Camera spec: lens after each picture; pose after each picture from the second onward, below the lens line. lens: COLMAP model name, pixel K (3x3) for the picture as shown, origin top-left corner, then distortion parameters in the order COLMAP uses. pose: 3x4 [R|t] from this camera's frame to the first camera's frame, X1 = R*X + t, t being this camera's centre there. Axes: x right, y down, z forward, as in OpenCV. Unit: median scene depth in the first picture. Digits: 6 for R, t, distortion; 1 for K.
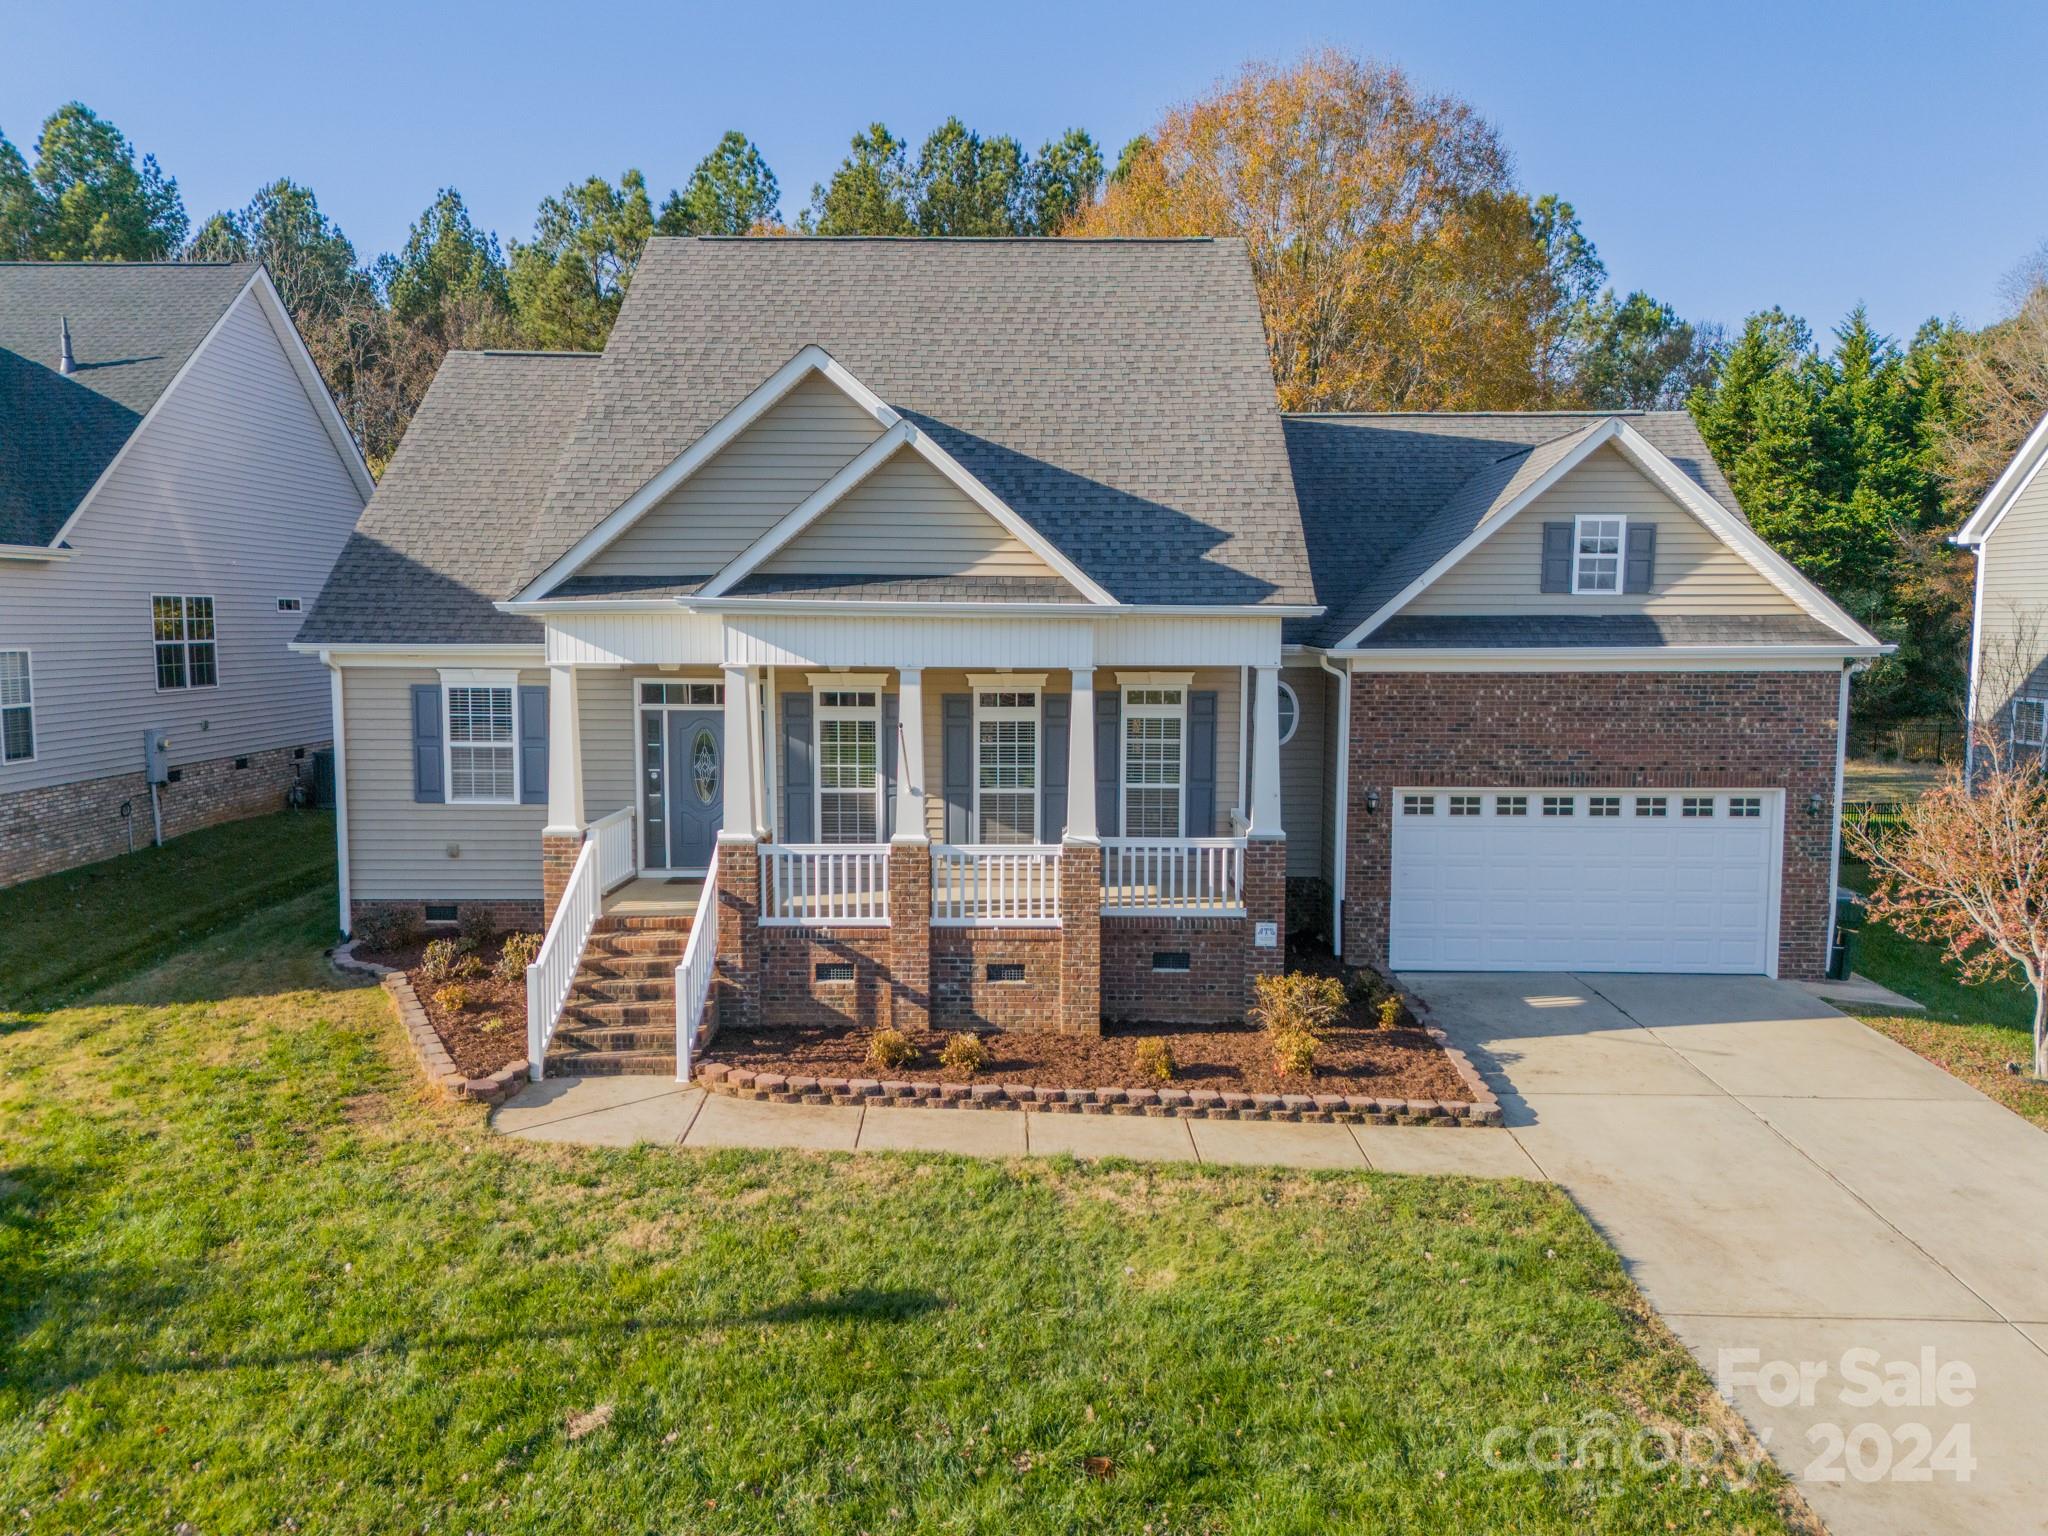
lens RADIAL K [[1490.7, 0, 1042.7], [0, 1490.7, 757.4], [0, 0, 1]] dist [0.045941, -0.014227]
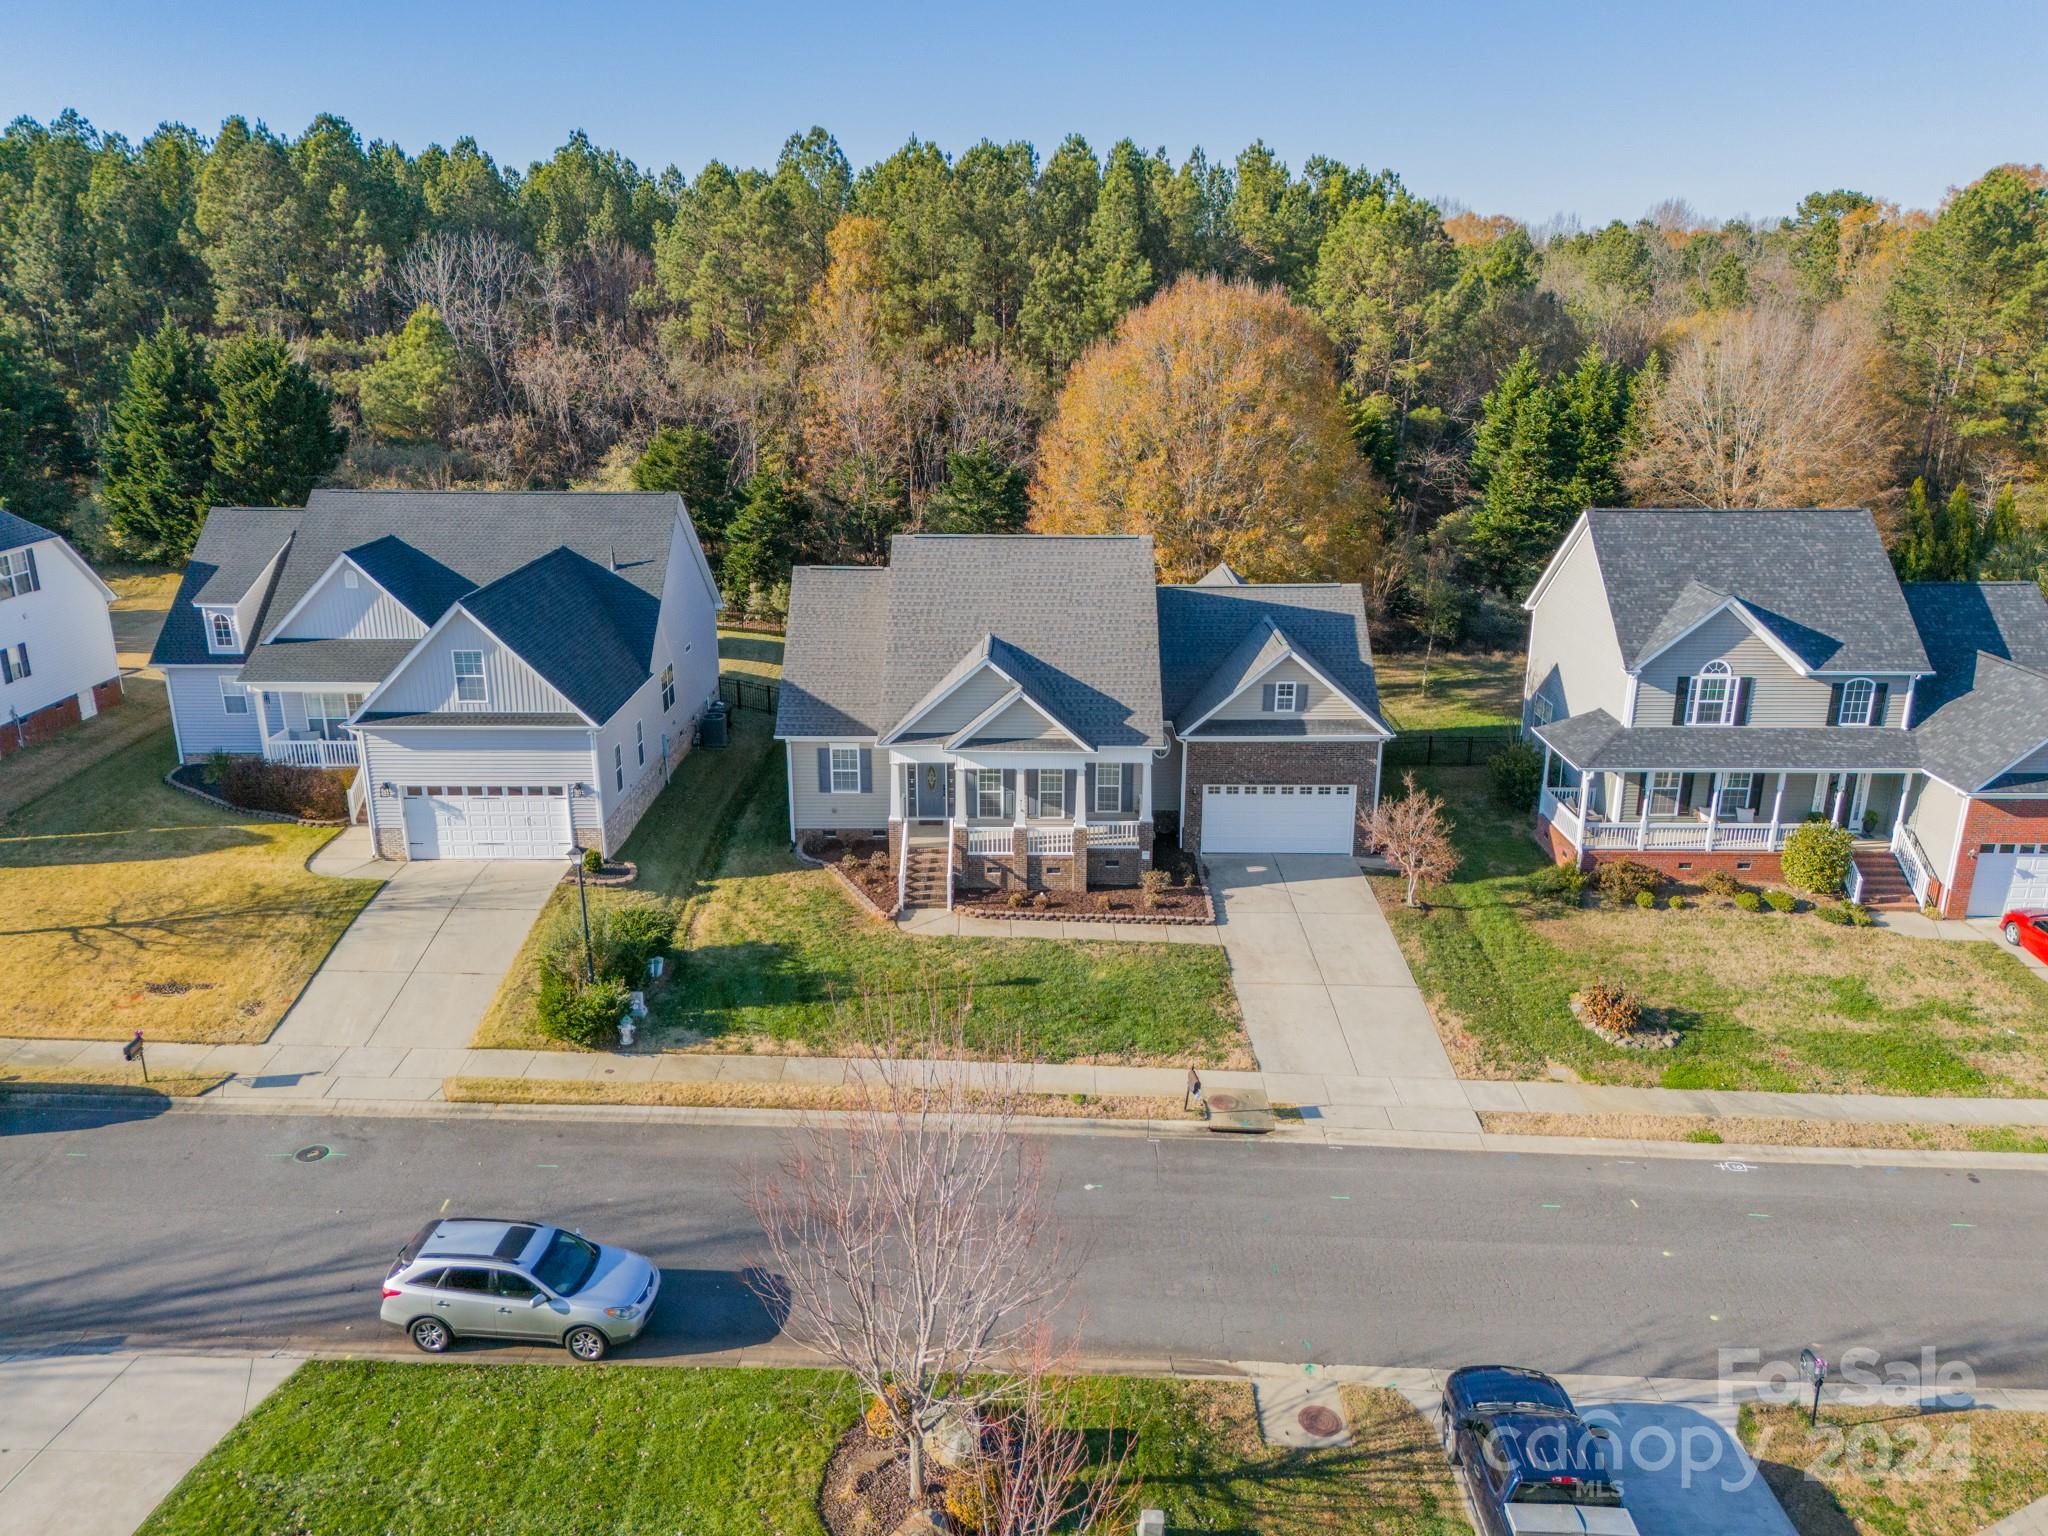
lens RADIAL K [[1490.7, 0, 1016.1], [0, 1490.7, 771.4], [0, 0, 1]] dist [0.045941, -0.014227]
pose [[0.999878, -0.004156, -0.015051, -0.052535], [0.007398, 0.974953, 0.222290, -0.673811], [0.013750, -0.222374, 0.974864, -1.738905]]
